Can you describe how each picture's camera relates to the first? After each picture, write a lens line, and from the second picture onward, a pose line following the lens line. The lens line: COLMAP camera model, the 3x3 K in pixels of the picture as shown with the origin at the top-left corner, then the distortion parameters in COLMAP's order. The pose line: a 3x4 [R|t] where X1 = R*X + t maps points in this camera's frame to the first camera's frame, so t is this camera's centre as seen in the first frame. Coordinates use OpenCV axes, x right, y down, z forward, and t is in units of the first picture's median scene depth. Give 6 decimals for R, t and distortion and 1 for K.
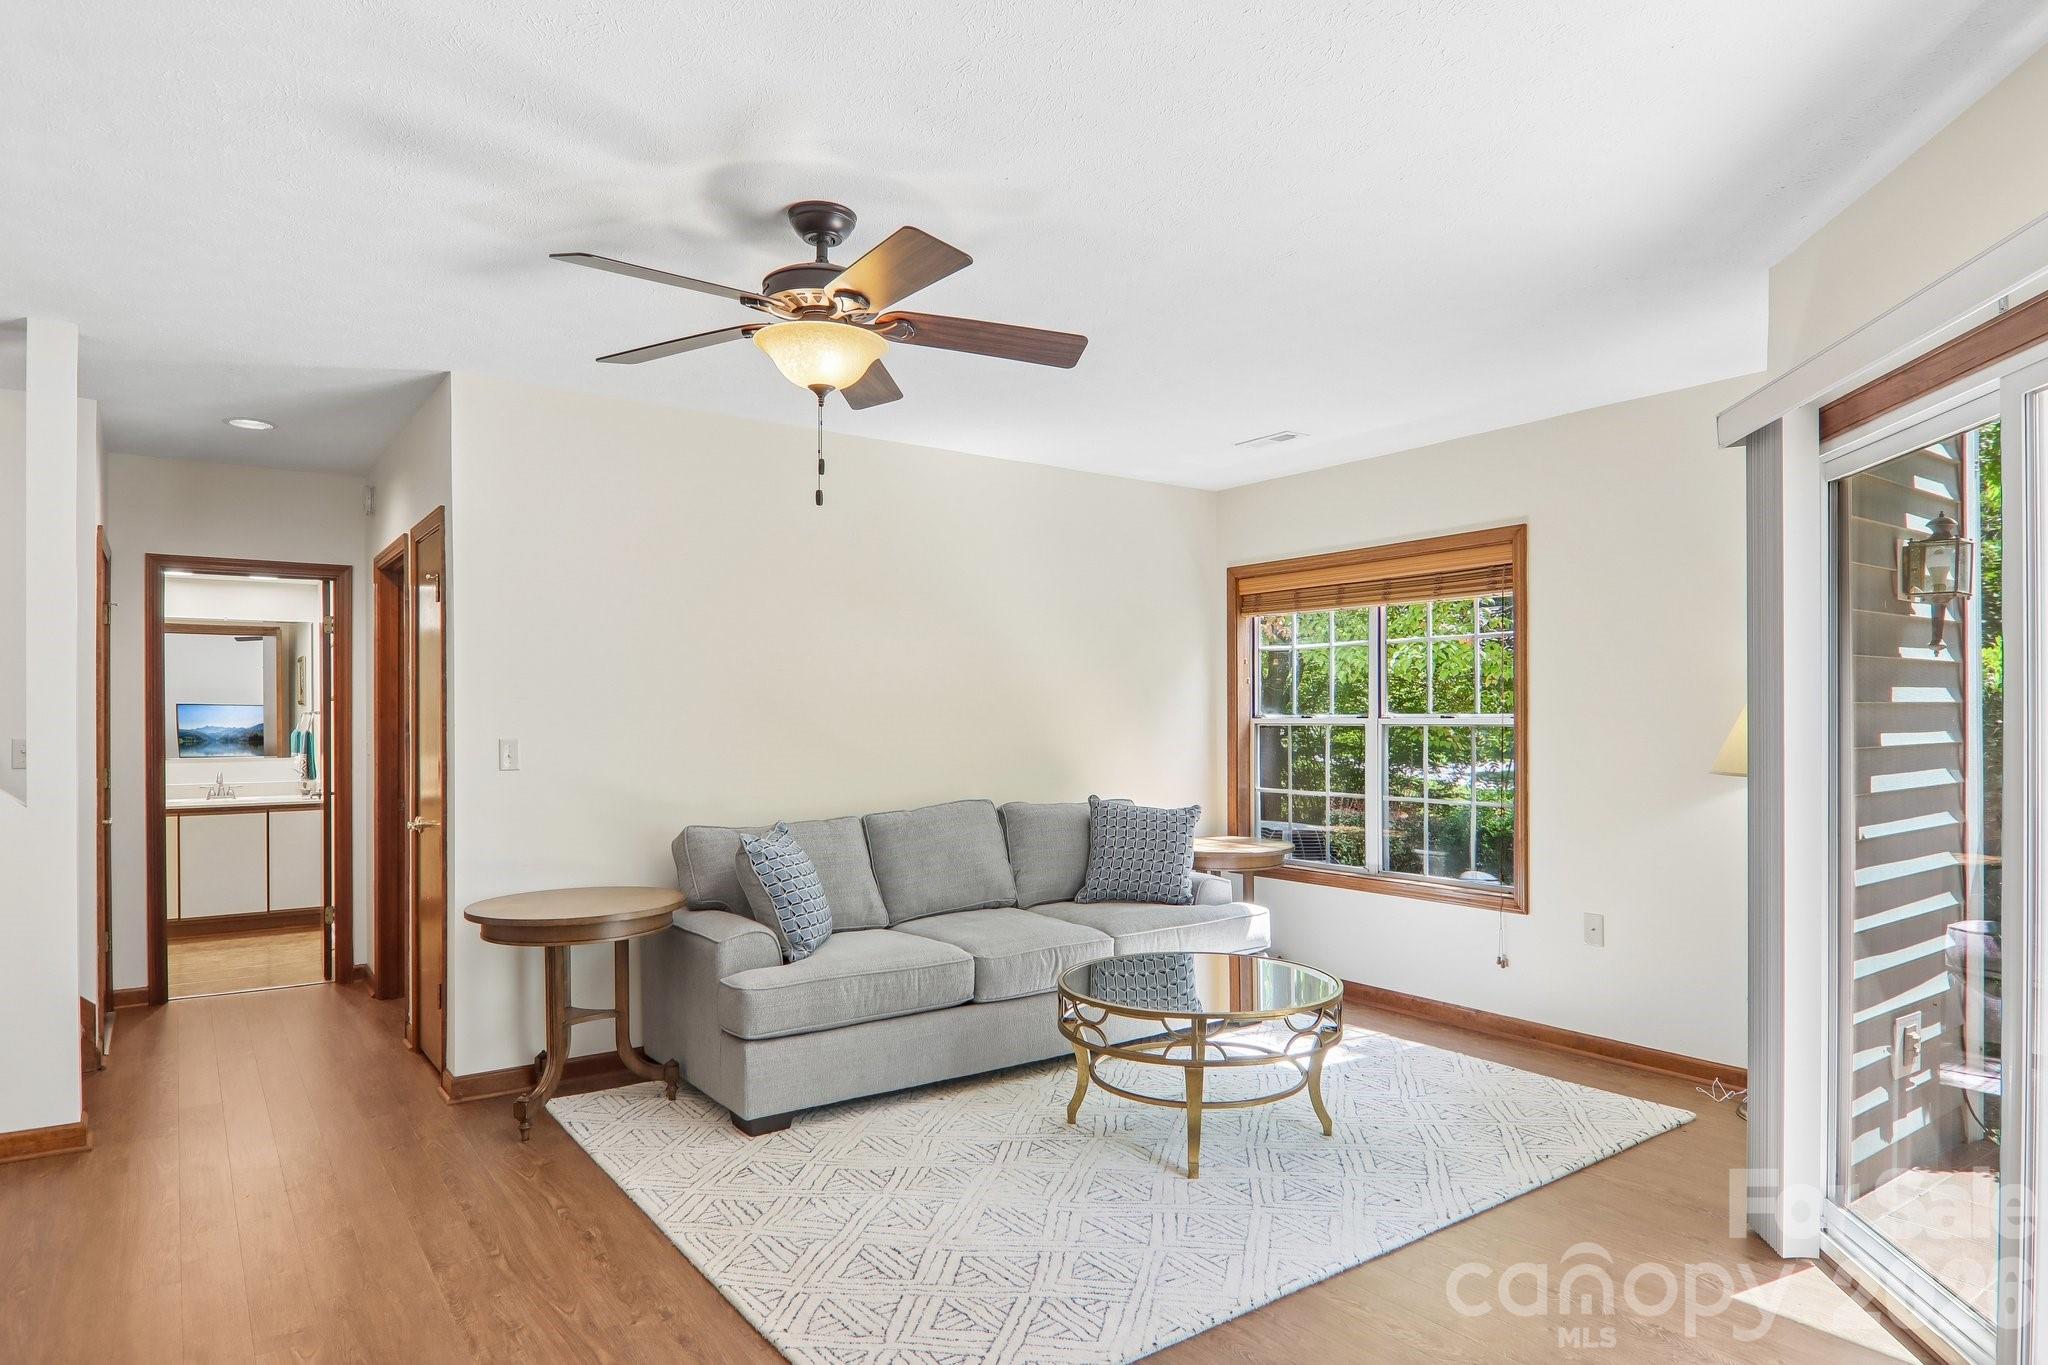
lens RADIAL K [[1190.6, 0, 1033.9], [0, 1190.6, 716.3], [0, 0, 1]] dist [-0.001039, -0.005127]
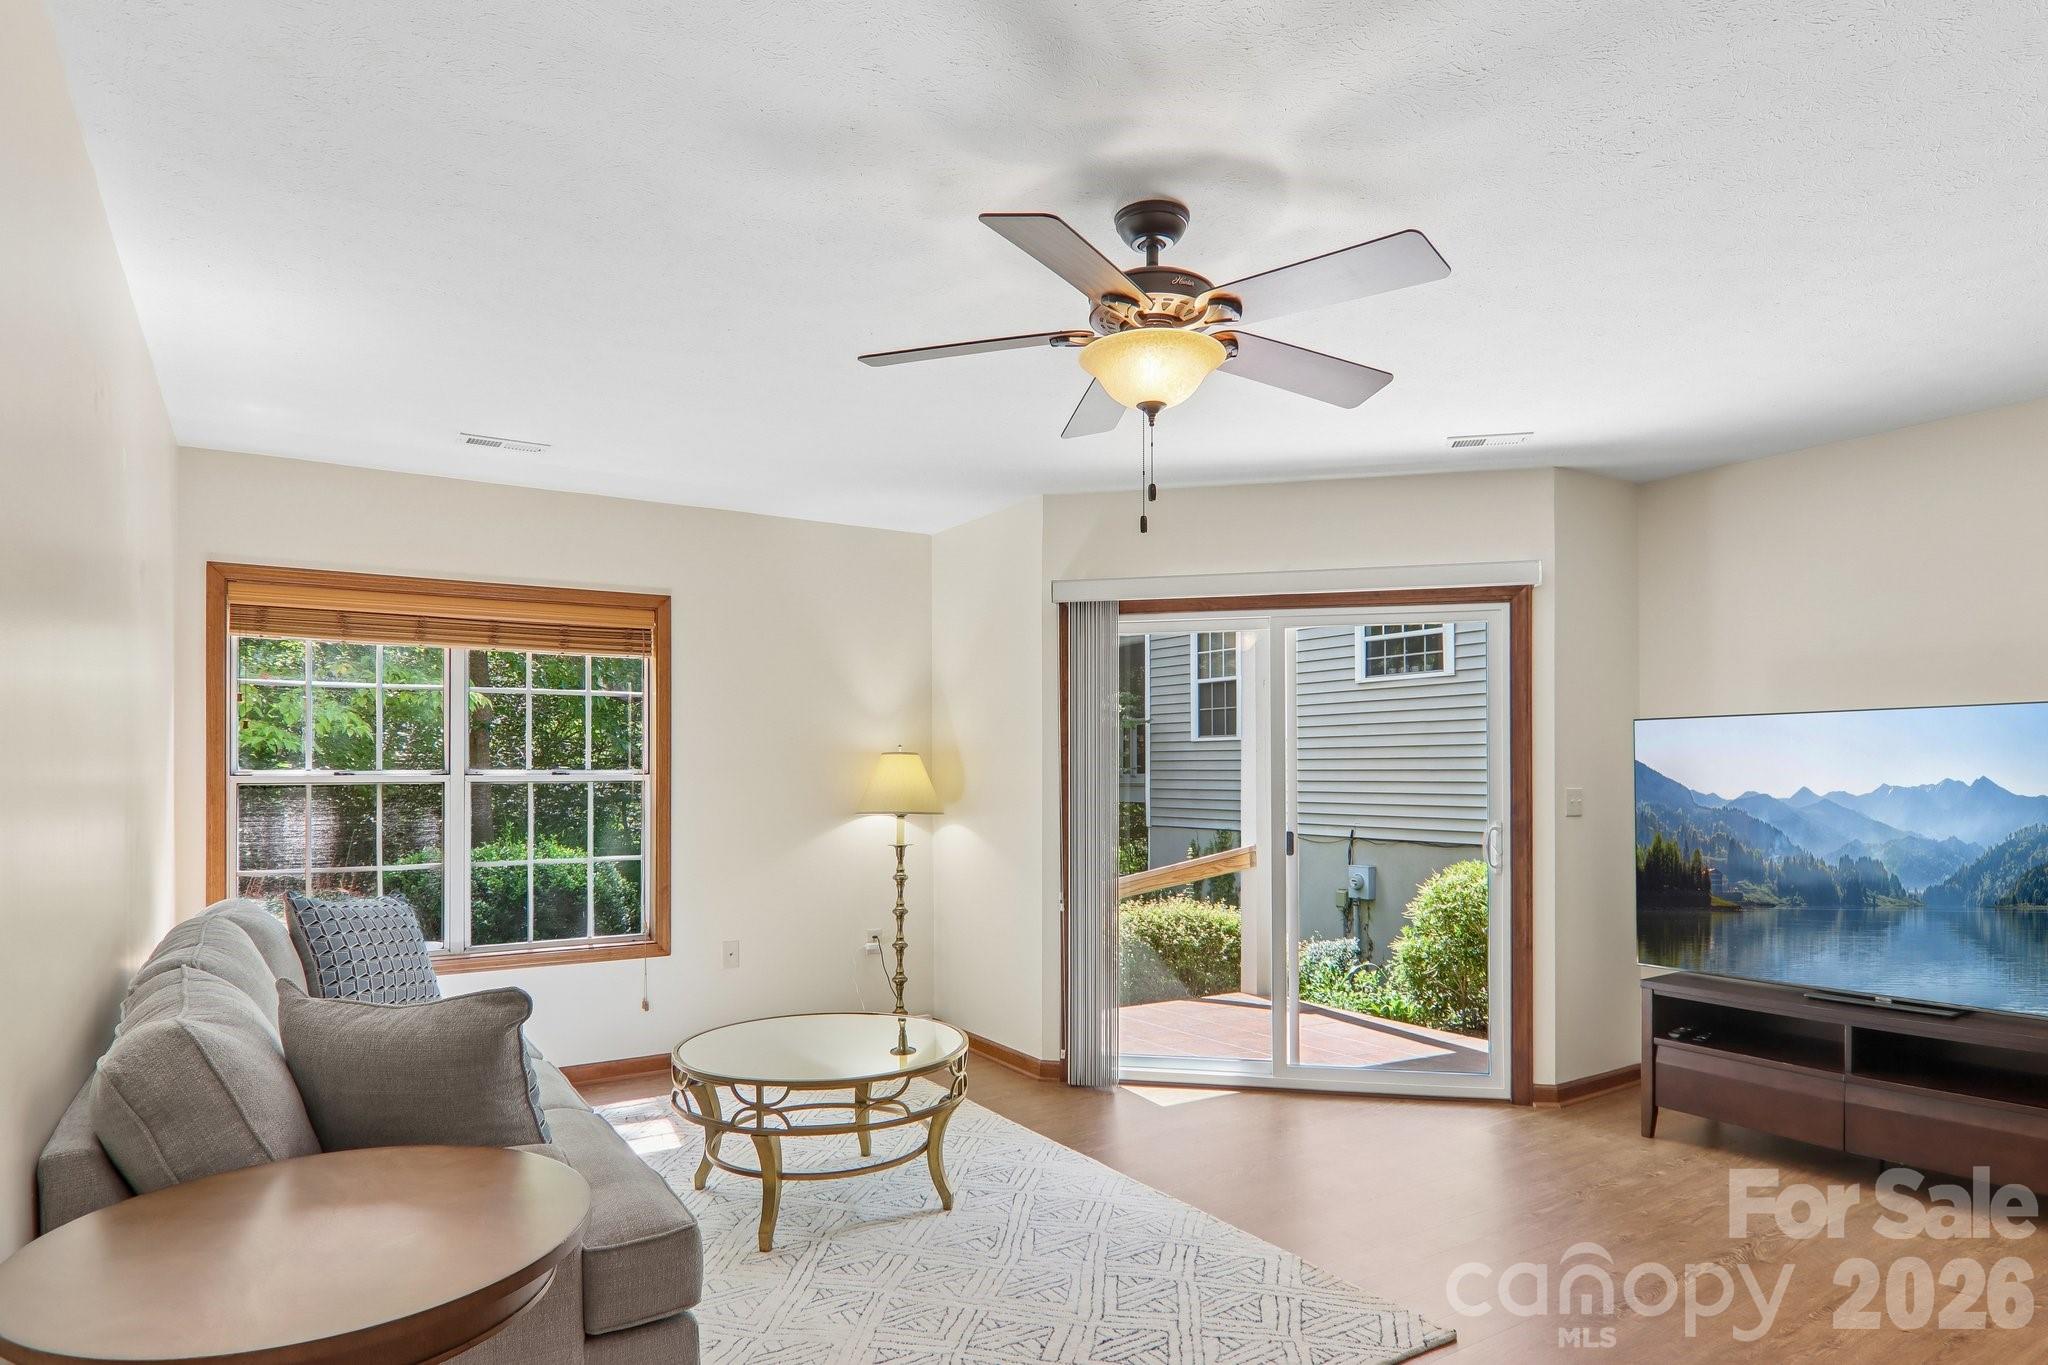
lens RADIAL K [[1146.0, 0, 1026.7], [0, 1146.0, 739.1], [0, 0, 1]] dist [0.003848, -0.017459]
pose [[0.059007, 0.031070, 0.997774, -0.725615], [0.001271, 0.999512, -0.031199, 0.002932], [-0.998257, 0.003110, 0.058939, 0.724527]]
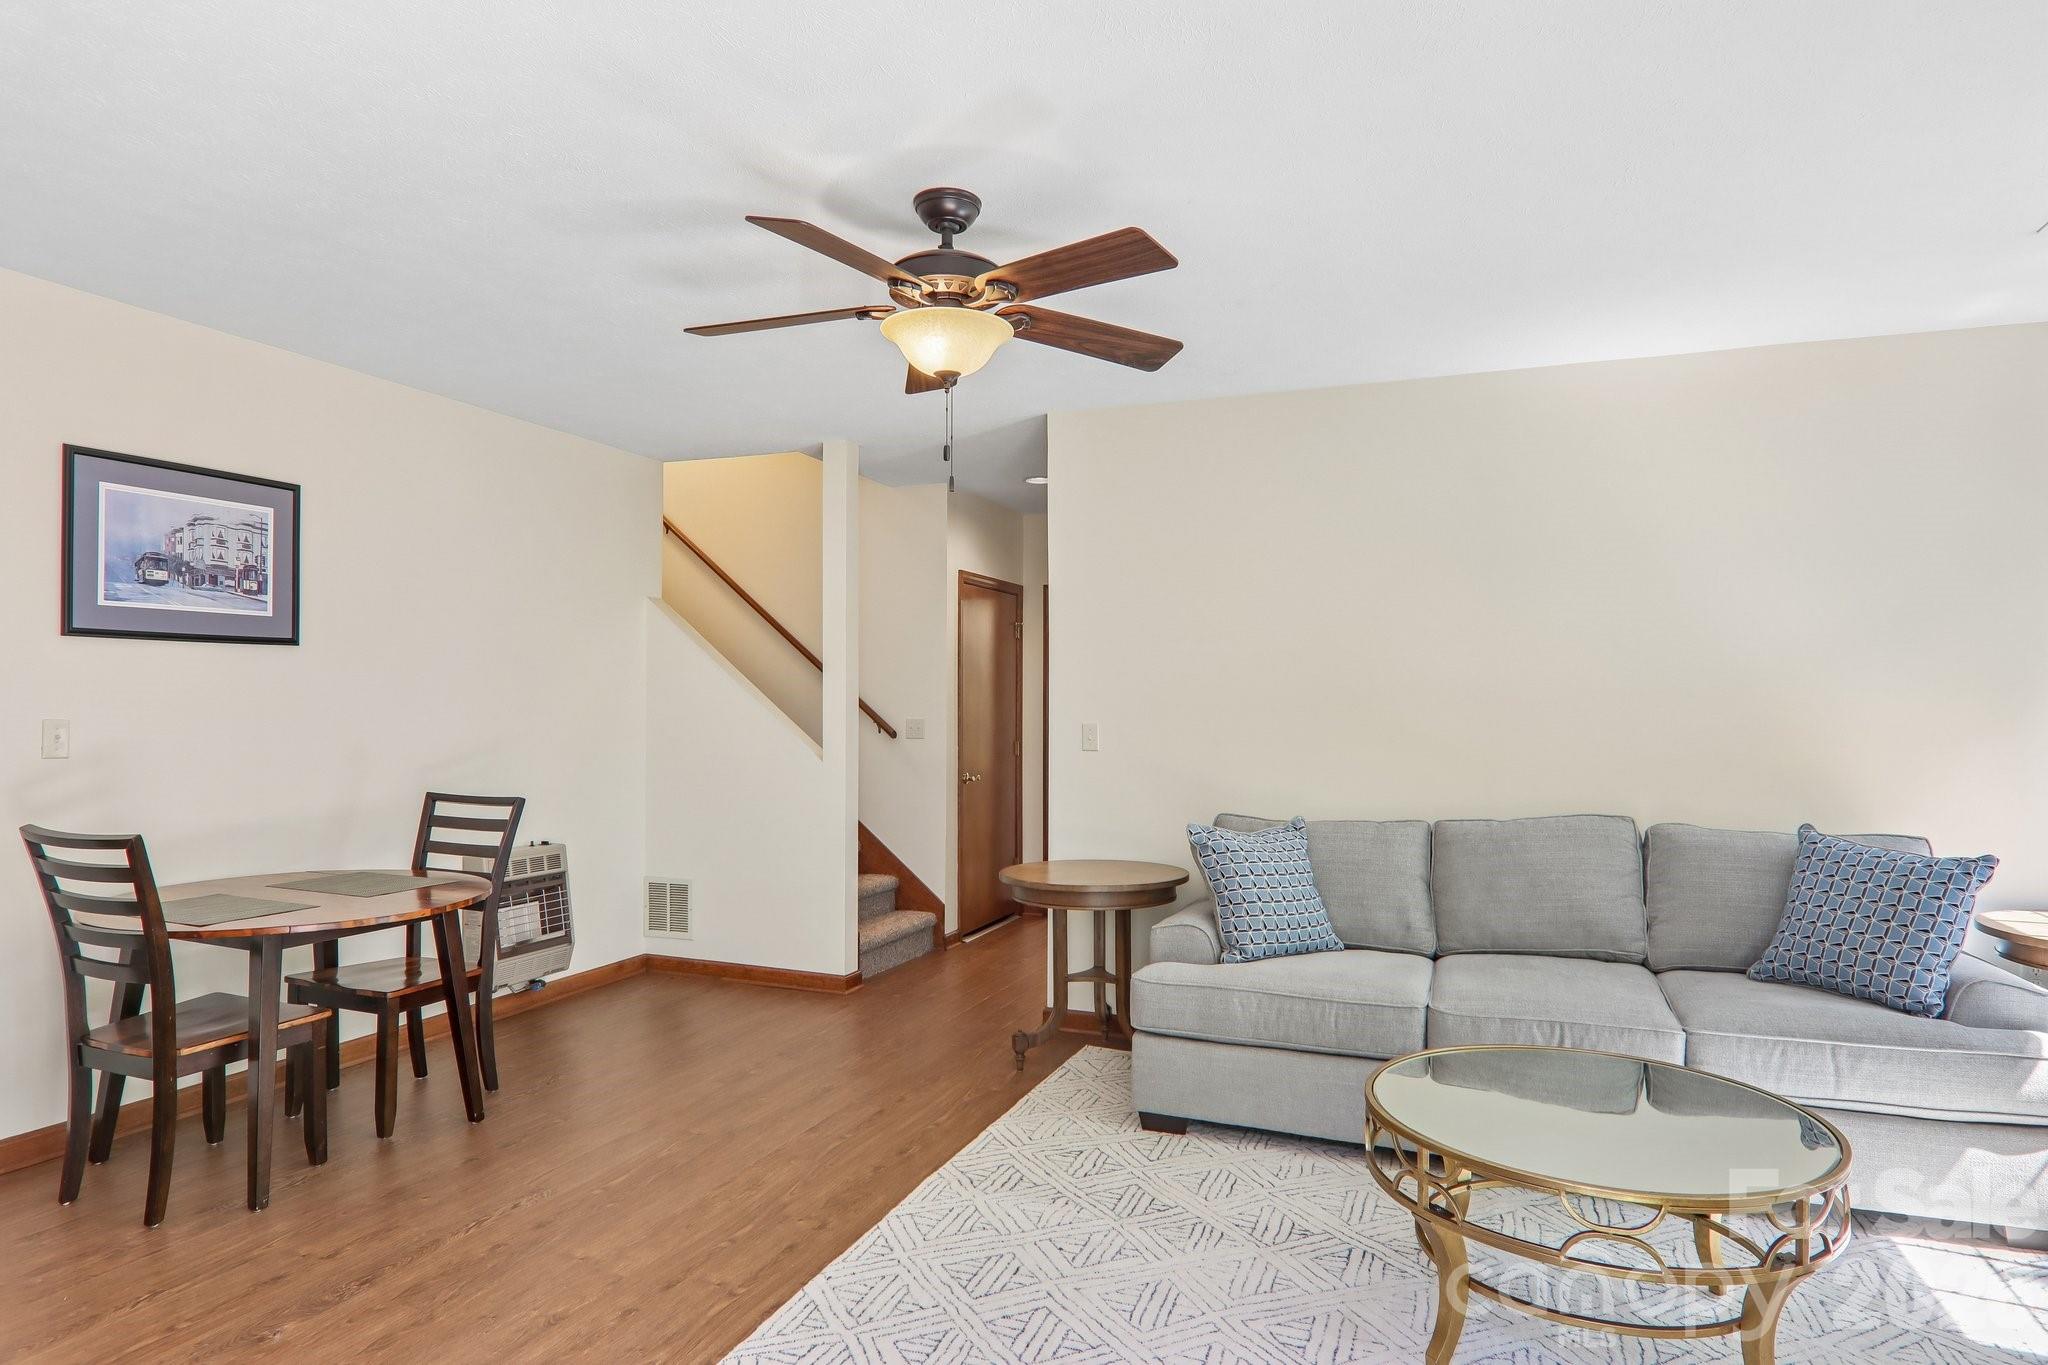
lens RADIAL K [[1146.0, 0, 1021.5], [0, 1146.0, 709.6], [0, 0, 1]] dist [0.003848, -0.017459]
pose [[0.530719, 0.006554, -0.847522, 0.468194], [-0.003727, 0.999978, 0.005399, 0.000557], [0.847539, 0.000294, 0.530732, 0.374774]]
